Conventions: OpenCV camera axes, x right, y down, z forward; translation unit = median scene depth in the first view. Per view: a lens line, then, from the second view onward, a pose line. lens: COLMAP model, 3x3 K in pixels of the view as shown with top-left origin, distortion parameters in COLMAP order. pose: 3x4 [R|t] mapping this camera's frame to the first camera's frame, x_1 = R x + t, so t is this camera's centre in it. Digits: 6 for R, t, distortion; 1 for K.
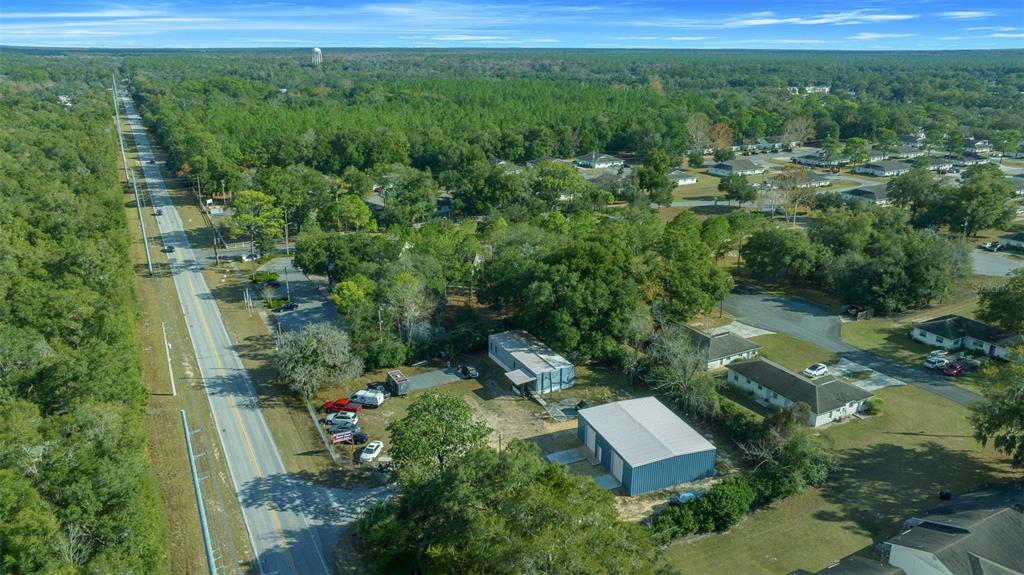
lens RADIAL K [[717.0, 0, 511.1], [0, 717.0, 278.7], [0, 0, 1]] dist [-0.022474, 0.016408]
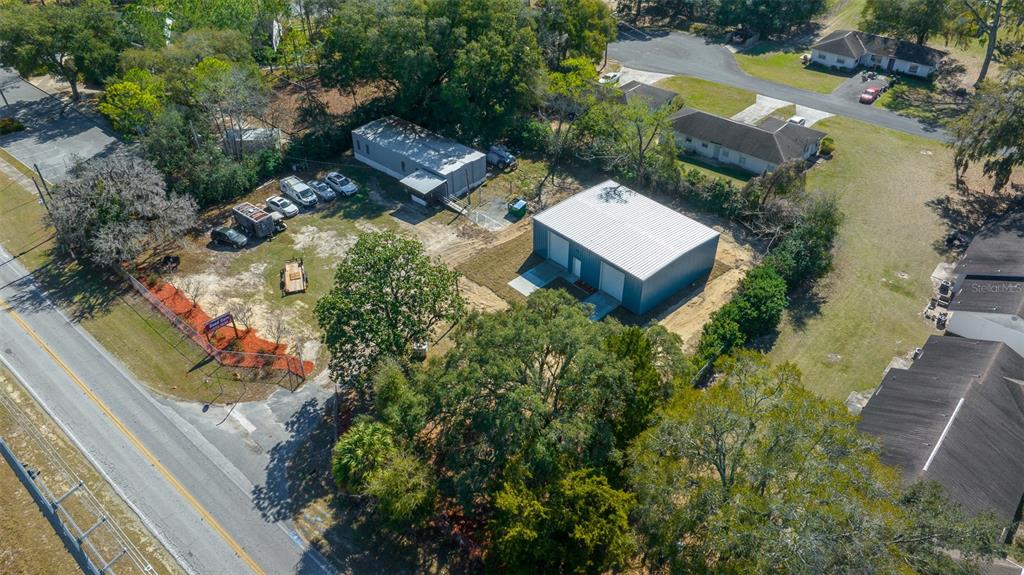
lens RADIAL K [[717.0, 0, 510.3], [0, 717.0, 285.5], [0, 0, 1]] dist [-0.022474, 0.016408]
pose [[0.934365, -0.216650, 0.282886, -0.151587], [0.110896, 0.931302, 0.346957, -0.011910], [-0.338621, -0.292813, 0.894202, 0.300290]]
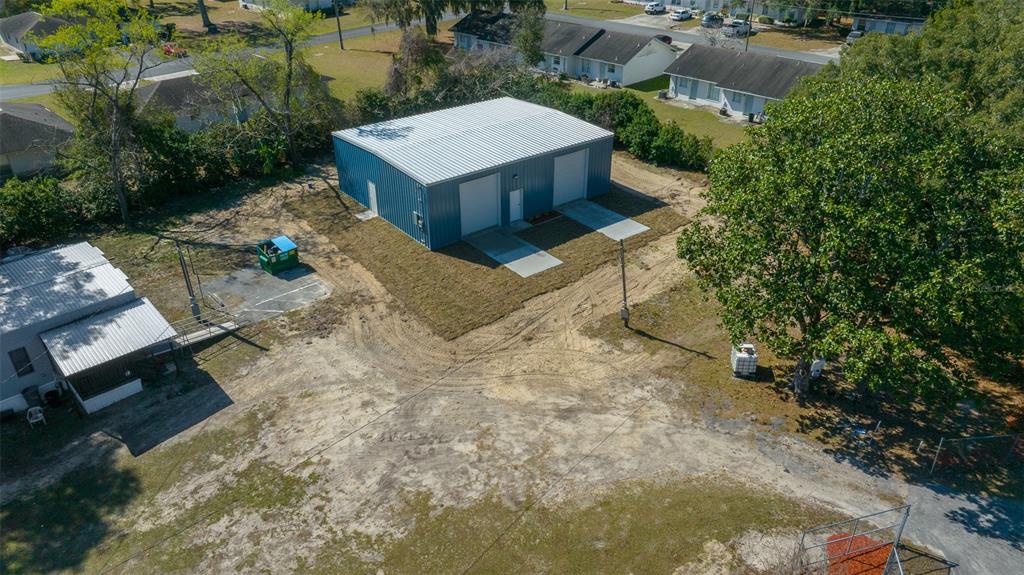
lens RADIAL K [[717.0, 0, 516.4], [0, 717.0, 289.2], [0, 0, 1]] dist [-0.022474, 0.016408]
pose [[-0.299106, -0.474662, 0.827787, -0.276263], [0.290053, 0.781227, 0.552769, 0.020618], [-0.909068, 0.405438, -0.095993, 0.977385]]
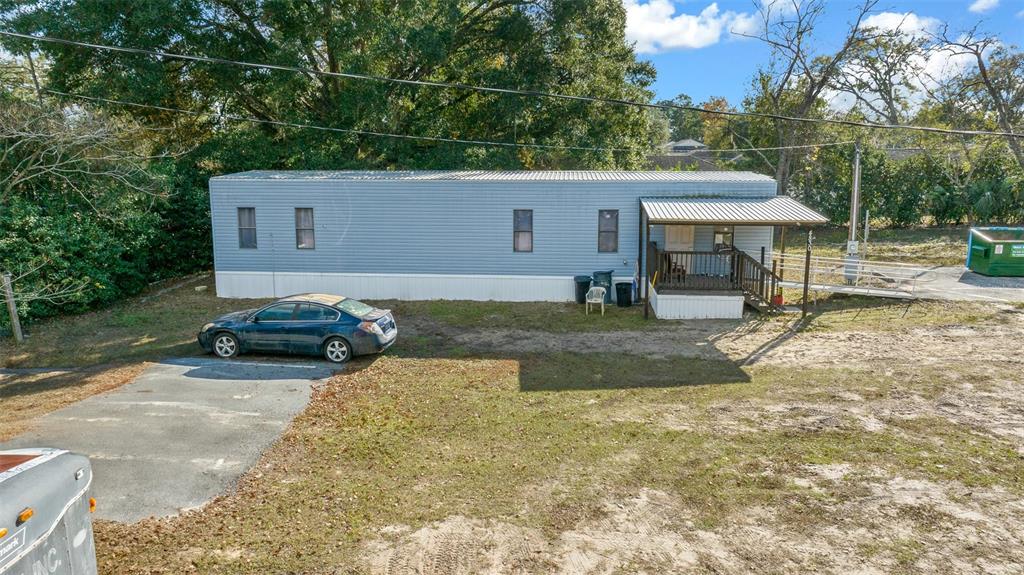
lens RADIAL K [[717.0, 0, 515.3], [0, 717.0, 286.8], [0, 0, 1]] dist [-0.022474, 0.016408]
pose [[0.523491, -0.151333, 0.838484, -0.182457], [0.257510, 0.966180, 0.013608, 0.155044], [-0.812186, 0.208794, 0.544757, 1.057324]]
